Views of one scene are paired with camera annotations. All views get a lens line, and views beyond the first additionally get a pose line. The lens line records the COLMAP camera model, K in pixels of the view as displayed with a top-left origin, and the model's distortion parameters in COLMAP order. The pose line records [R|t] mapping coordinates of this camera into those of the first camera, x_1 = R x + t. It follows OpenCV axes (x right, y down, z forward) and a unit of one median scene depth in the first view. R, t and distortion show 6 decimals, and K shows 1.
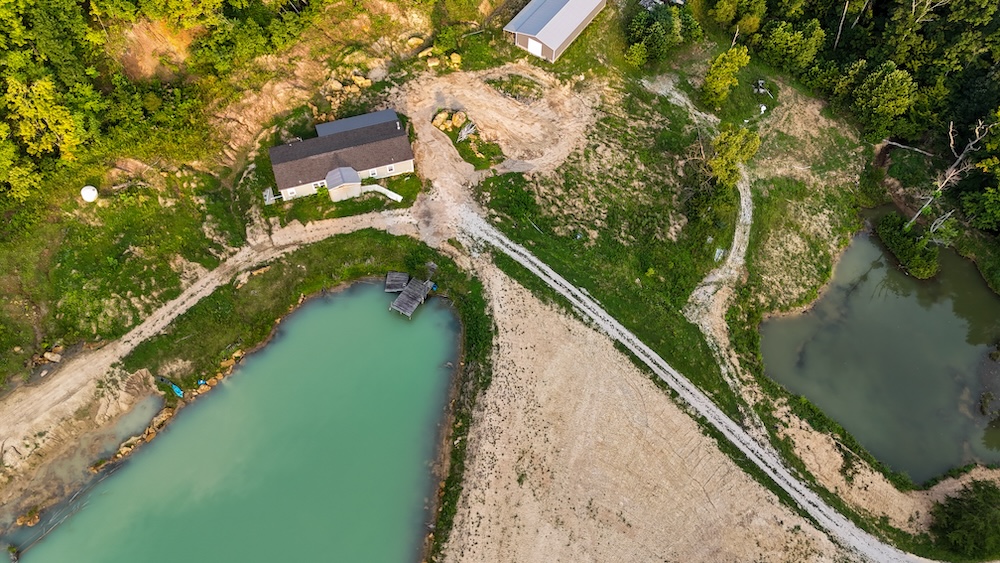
lens RADIAL K [[729.0, 0, 499.0], [0, 729.0, 283.1], [0, 0, 1]] dist [0.052197, -0.034633]
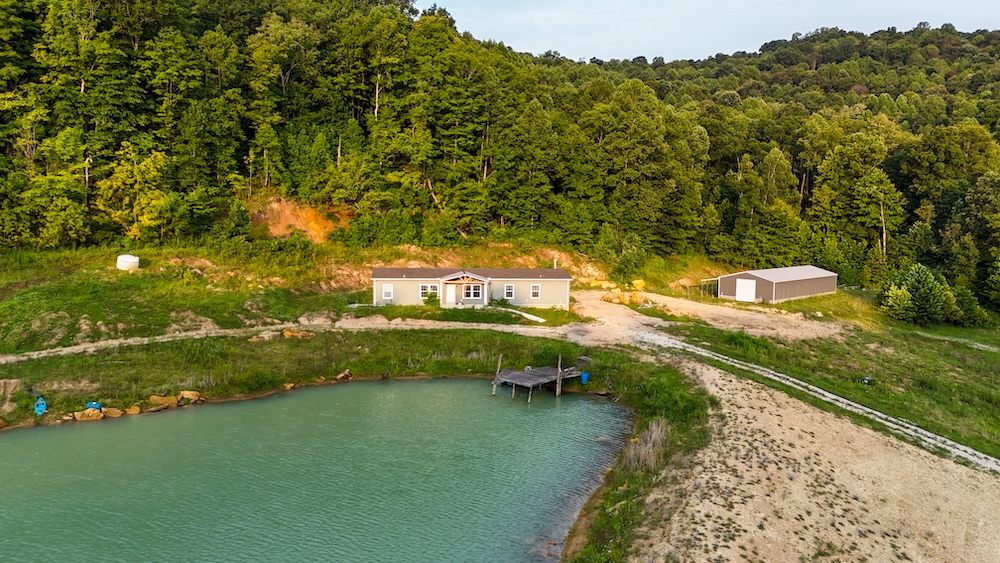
lens RADIAL K [[729.0, 0, 499.0], [0, 729.0, 283.1], [0, 0, 1]] dist [0.052197, -0.034633]
pose [[0.972417, 0.017629, -0.232581, -0.029625], [-0.193192, 0.619602, -0.760769, 0.395561], [0.130696, 0.784718, 0.605918, 0.657662]]
